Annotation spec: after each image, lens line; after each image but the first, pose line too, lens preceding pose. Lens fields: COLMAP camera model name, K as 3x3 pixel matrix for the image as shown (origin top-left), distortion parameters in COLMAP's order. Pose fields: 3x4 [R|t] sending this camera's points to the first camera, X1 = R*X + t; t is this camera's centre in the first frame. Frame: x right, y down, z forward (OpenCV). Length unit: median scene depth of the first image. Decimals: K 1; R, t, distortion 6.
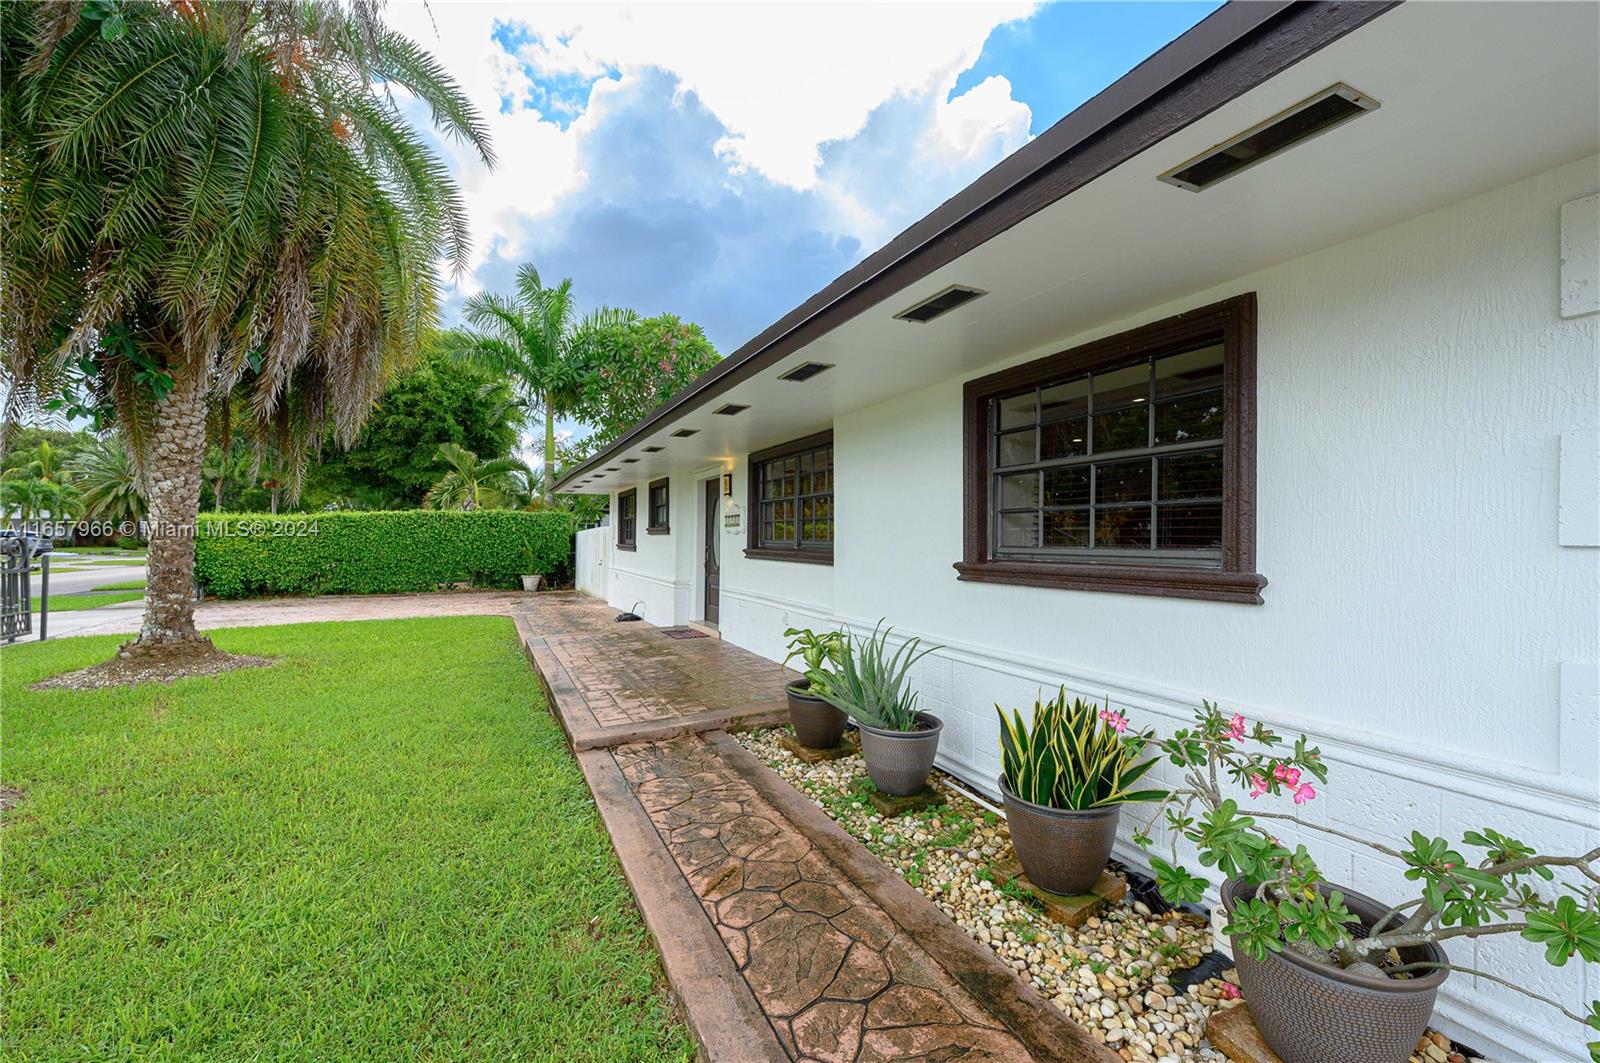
lens RADIAL K [[645.2, 0, 800.0], [0, 645.2, 531.5], [0, 0, 1]] dist [-0.001141, 0.000005]
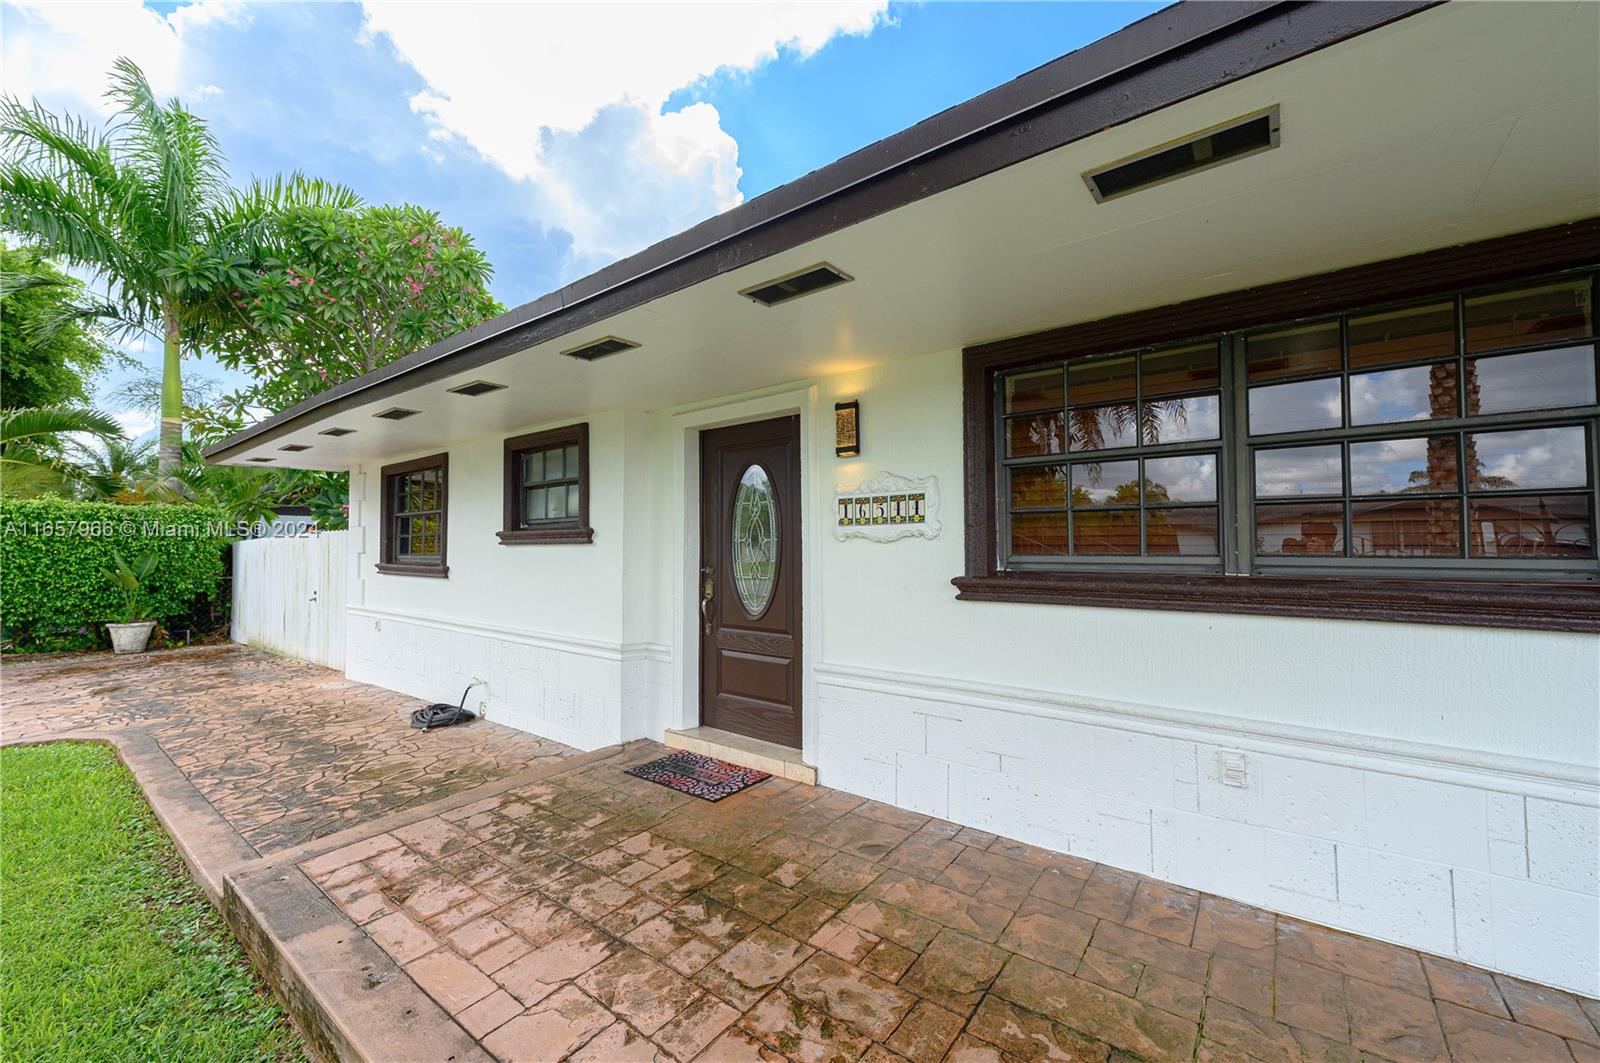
lens RADIAL K [[609.6, 0, 881.9], [0, 609.6, 542.6], [0, 0, 1]] dist [-0.000100, -0.006889]
pose [[0.867586, -0.007375, 0.497232, -0.115936], [0.005512, 0.999971, 0.005213, 0.001440], [-0.497256, -0.001782, 0.867602, 0.243813]]
